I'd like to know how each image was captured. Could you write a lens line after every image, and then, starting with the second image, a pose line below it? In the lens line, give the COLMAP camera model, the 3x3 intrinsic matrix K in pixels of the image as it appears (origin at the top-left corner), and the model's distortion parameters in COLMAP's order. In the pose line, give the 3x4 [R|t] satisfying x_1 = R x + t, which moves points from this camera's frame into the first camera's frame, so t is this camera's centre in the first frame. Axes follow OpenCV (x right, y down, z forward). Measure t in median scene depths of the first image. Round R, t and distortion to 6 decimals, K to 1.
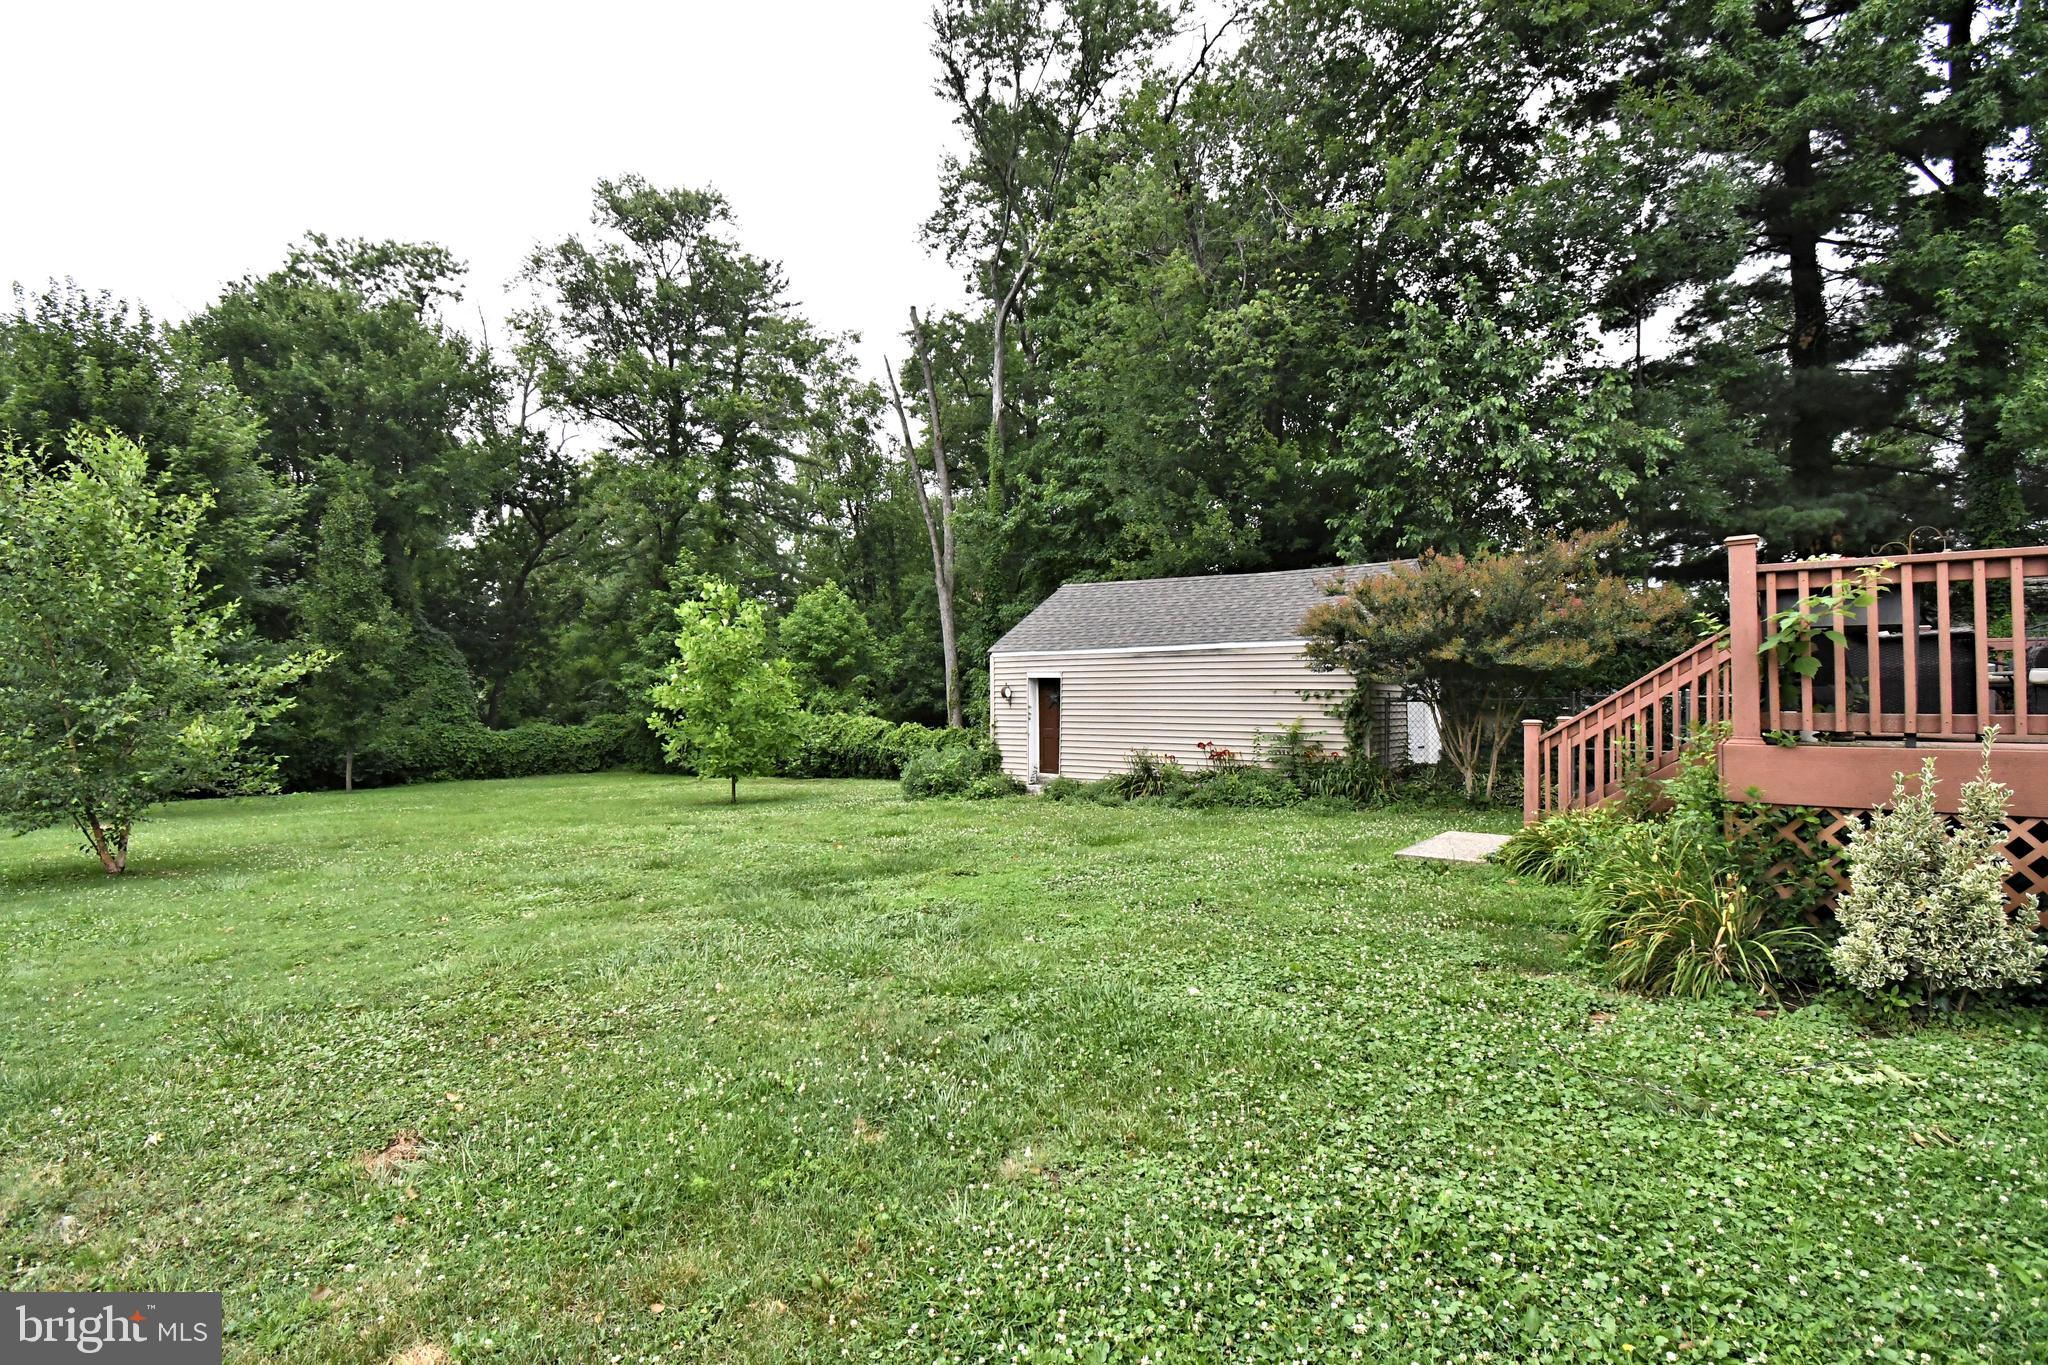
lens RADIAL K [[925.1, 0, 1084.1], [0, 925.1, 699.4], [0, 0, 1]] dist [0.026379, -0.032264]
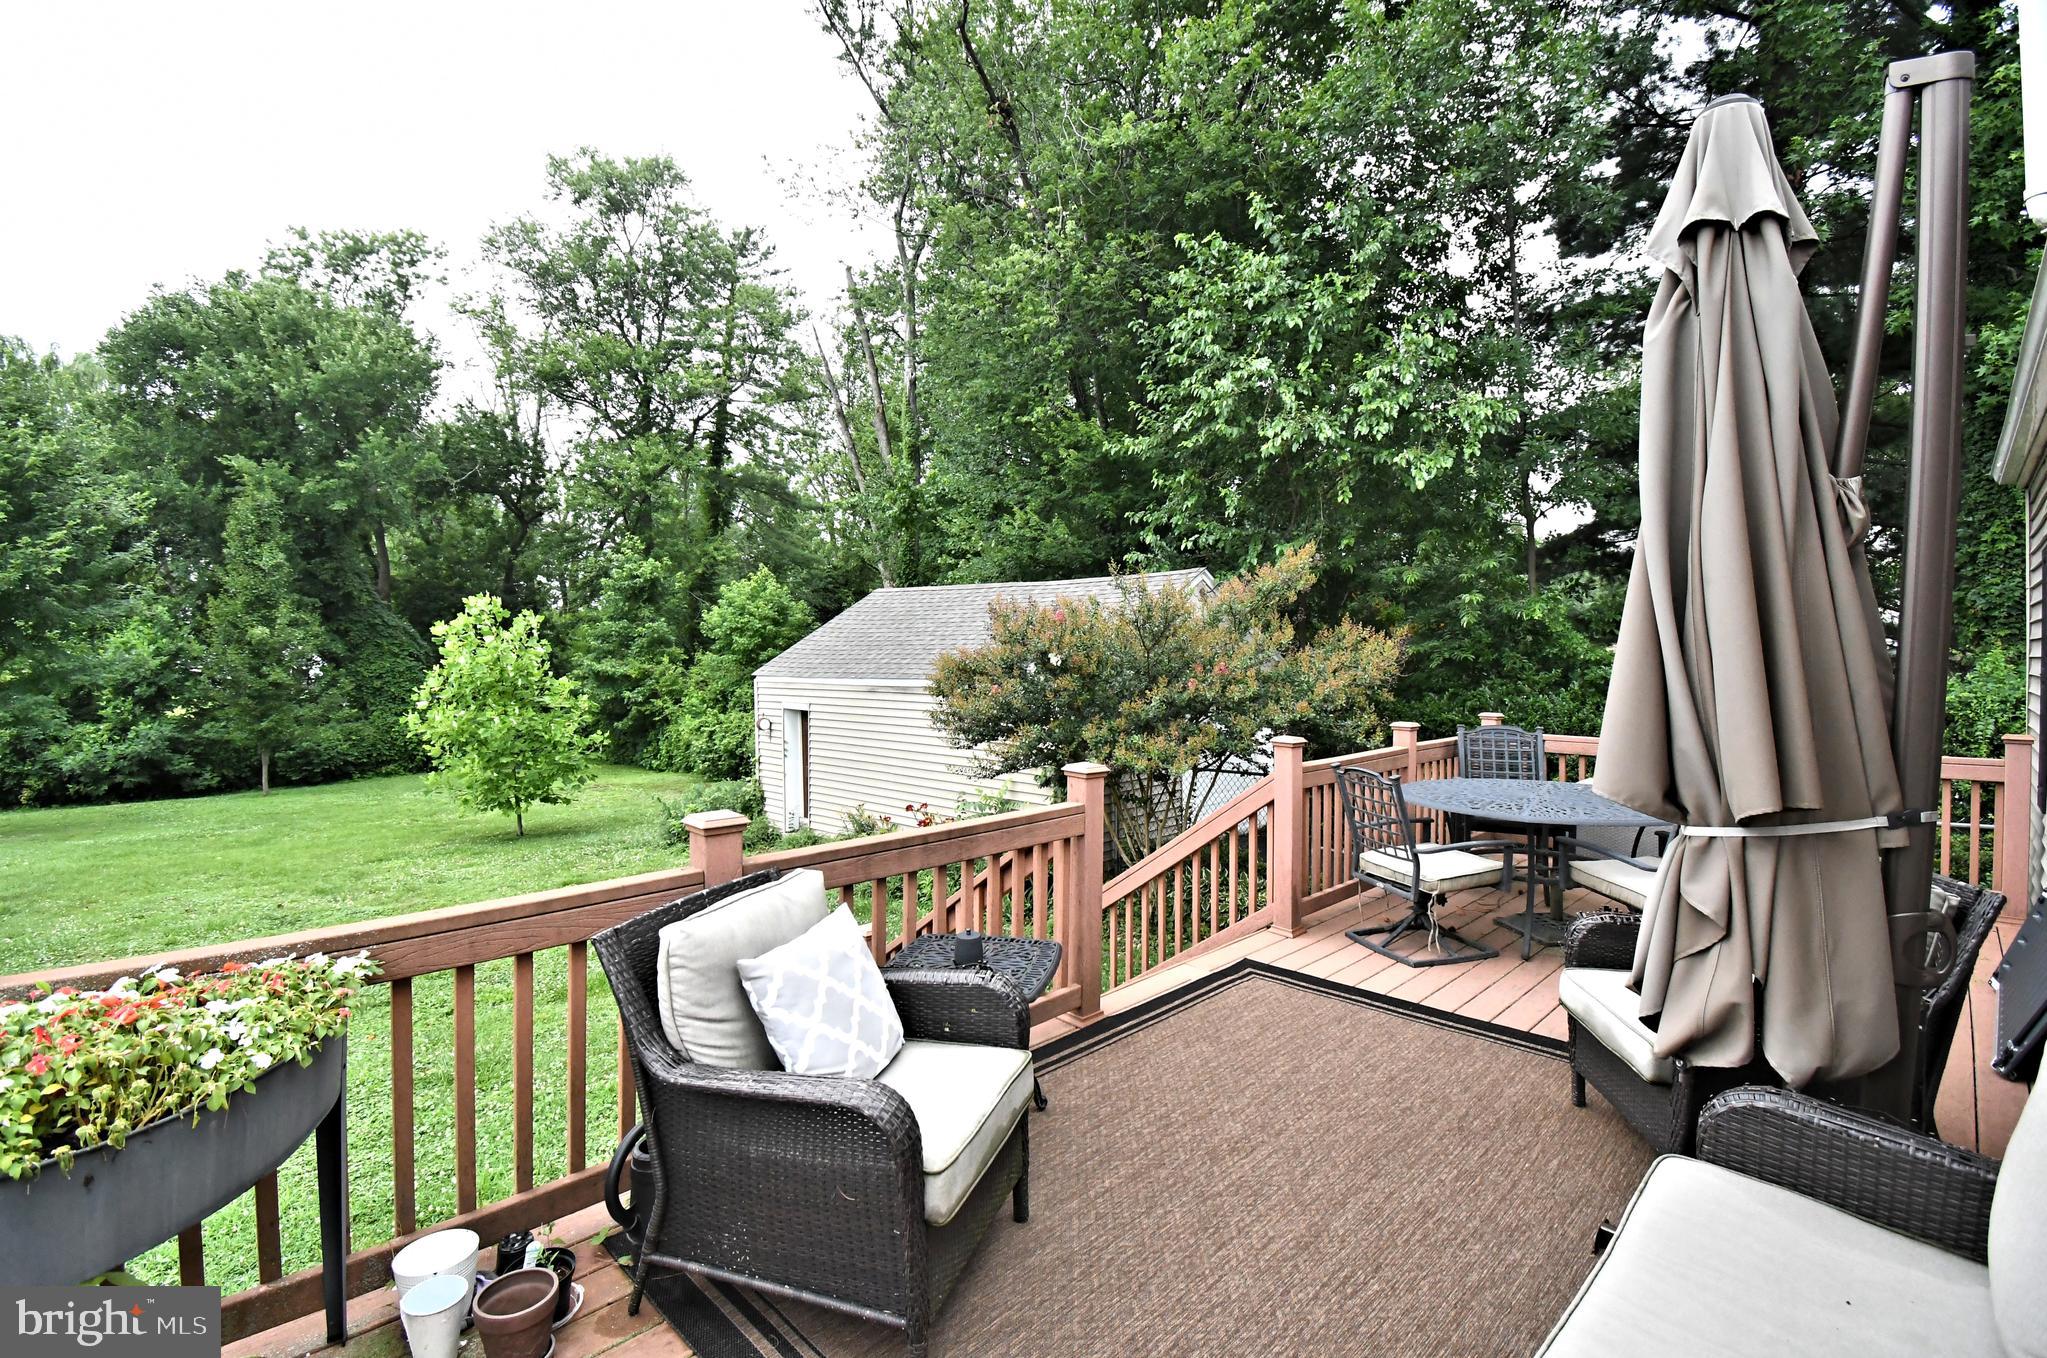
lens RADIAL K [[920.6, 0, 1091.8], [0, 920.6, 683.3], [0, 0, 1]] dist [0.029482, -0.031745]
pose [[0.993257, -0.002042, -0.115919, 0.162705], [0.005783, 0.999473, 0.031946, -0.036173], [0.115793, -0.032401, 0.992745, 0.094626]]
